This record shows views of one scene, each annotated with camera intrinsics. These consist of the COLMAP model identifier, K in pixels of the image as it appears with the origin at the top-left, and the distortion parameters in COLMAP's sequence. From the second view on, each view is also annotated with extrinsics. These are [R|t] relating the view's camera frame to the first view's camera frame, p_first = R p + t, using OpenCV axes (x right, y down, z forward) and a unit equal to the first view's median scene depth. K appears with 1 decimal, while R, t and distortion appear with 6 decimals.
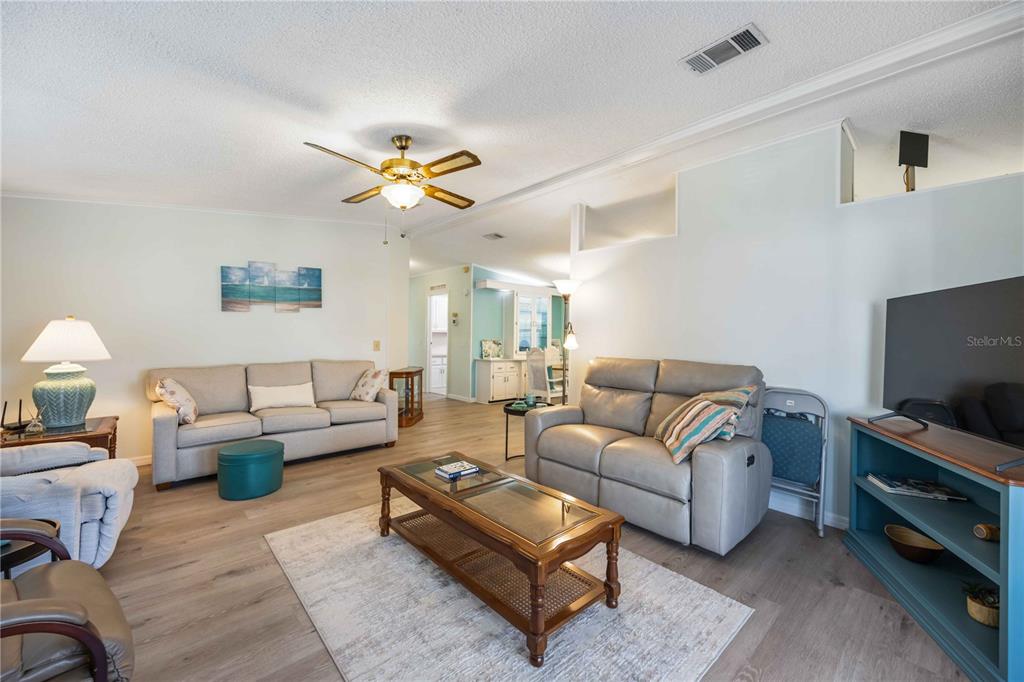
lens RADIAL K [[402.4, 0, 516.3], [0, 402.4, 330.3], [0, 0, 1]] dist [0.001748, 0.000075]
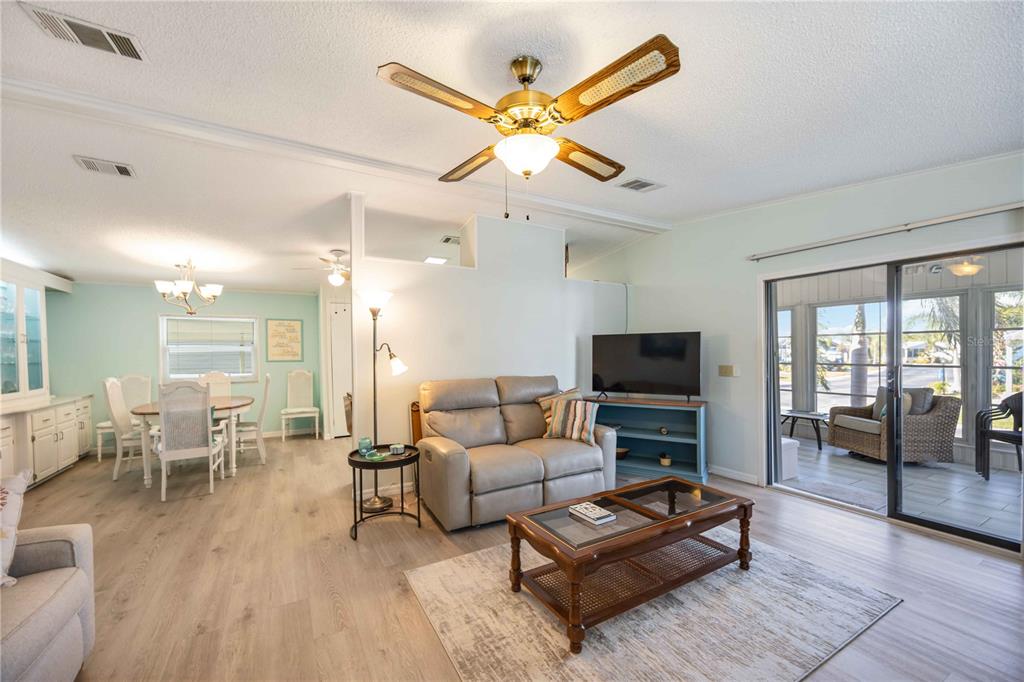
lens RADIAL K [[391.1, 0, 509.2], [0, 391.1, 356.4], [0, 0, 1]] dist [-0.000505, -0.000042]
pose [[0.227753, -0.028281, 0.973308, -0.584196], [0.002376, 0.999591, 0.028489, -0.015158], [-0.973716, -0.004176, 0.227728, 0.559492]]
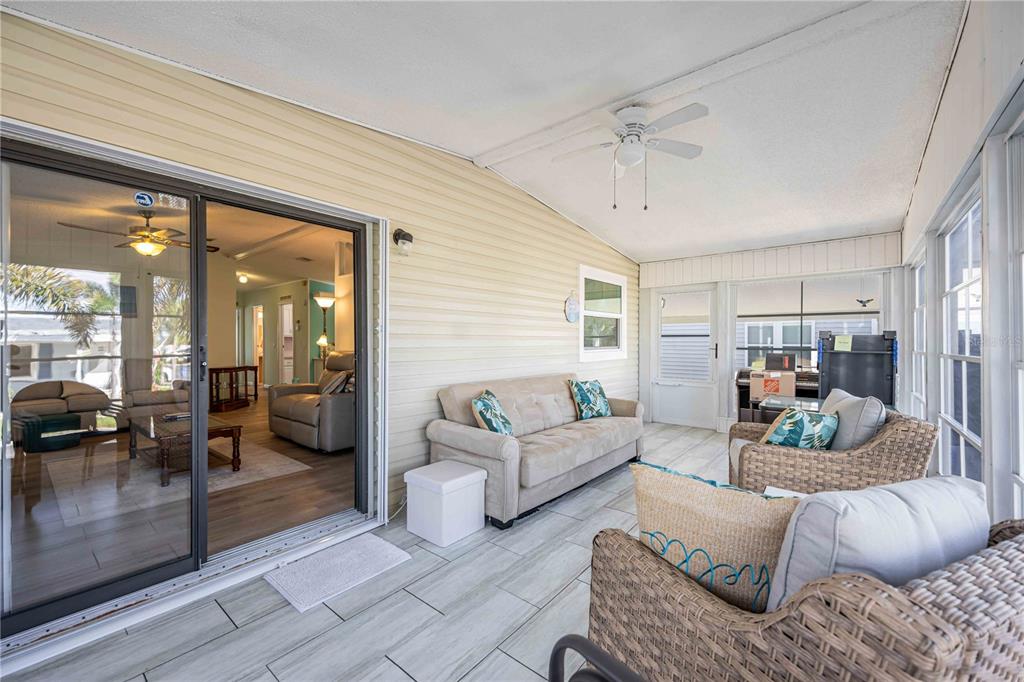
lens RADIAL K [[408.3, 0, 512.0], [0, 408.3, 341.0], [0, 0, 1]] dist [0.005505, 0.000288]
pose [[0.988300, -0.015929, 0.151687, 0.530120], [0.014015, 0.999808, 0.013676, 0.016854], [-0.151876, -0.011390, 0.988334, -0.490032]]
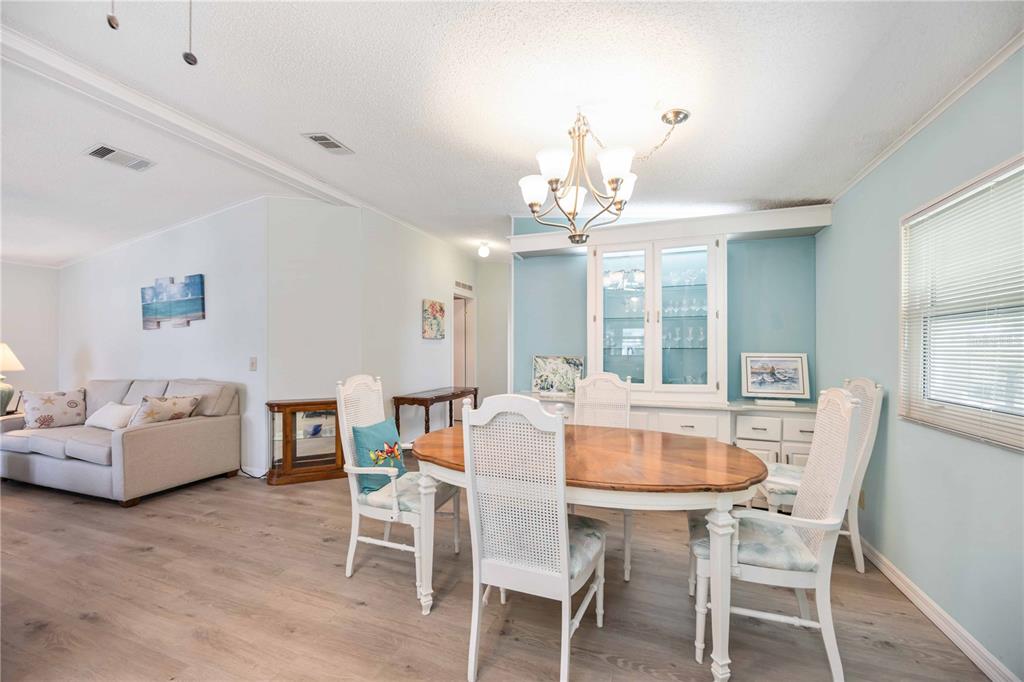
lens RADIAL K [[391.1, 0, 509.2], [0, 391.1, 356.4], [0, 0, 1]] dist [-0.000505, -0.000042]
pose [[0.458712, 0.005837, -0.888566, 0.652132], [0.019939, 0.999659, 0.016861, 0.027027], [0.888361, -0.025451, 0.458439, 1.363702]]
